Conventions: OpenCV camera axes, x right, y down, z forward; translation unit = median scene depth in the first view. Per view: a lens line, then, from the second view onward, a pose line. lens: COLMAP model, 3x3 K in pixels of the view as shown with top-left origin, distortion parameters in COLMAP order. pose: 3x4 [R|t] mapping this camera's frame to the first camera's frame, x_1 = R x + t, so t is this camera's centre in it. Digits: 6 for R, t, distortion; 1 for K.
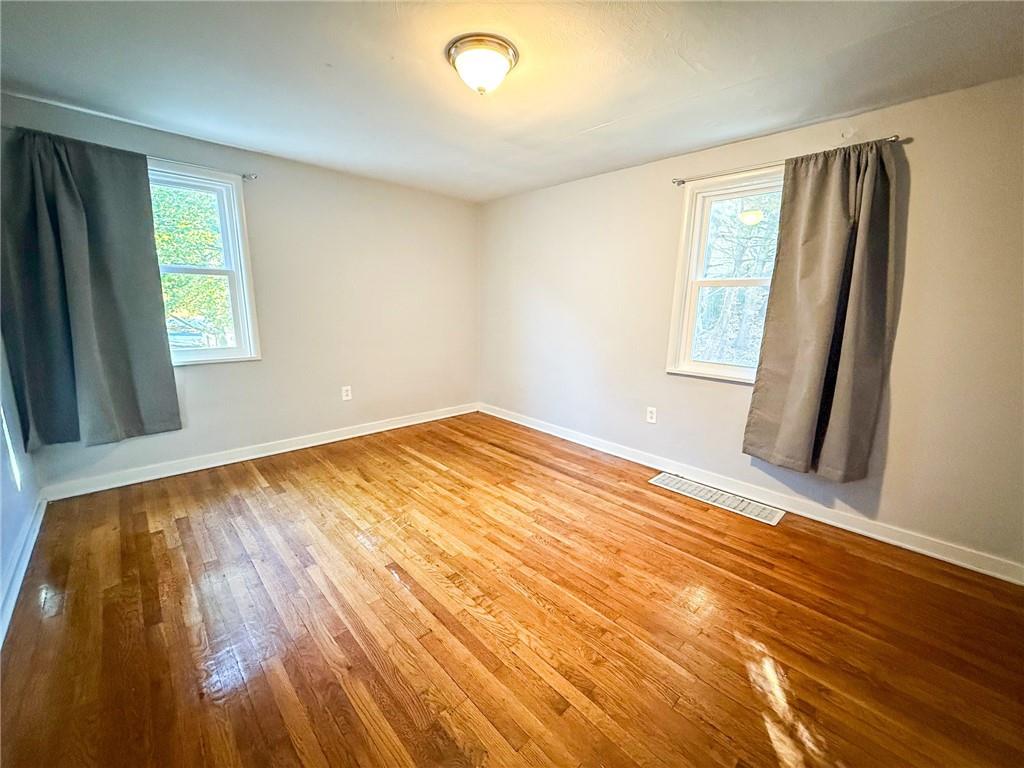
lens RADIAL K [[406.8, 0, 508.9], [0, 406.8, 382.6], [0, 0, 1]] dist [-0.003496, 0.000351]
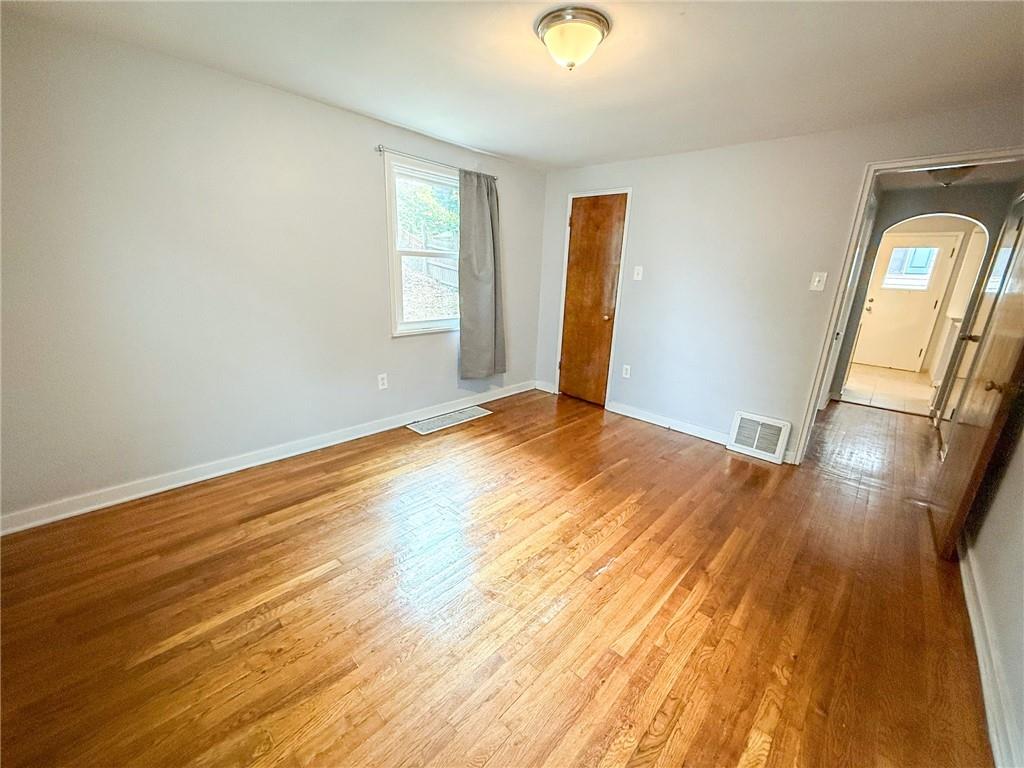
lens RADIAL K [[406.8, 0, 510.7], [0, 406.8, 385.5], [0, 0, 1]] dist [-0.003496, 0.000351]
pose [[-0.051135, -0.300165, 0.952516, -0.750692], [0.152719, 0.940196, 0.304481, -0.202607], [-0.986946, 0.161037, -0.002236, 0.795775]]
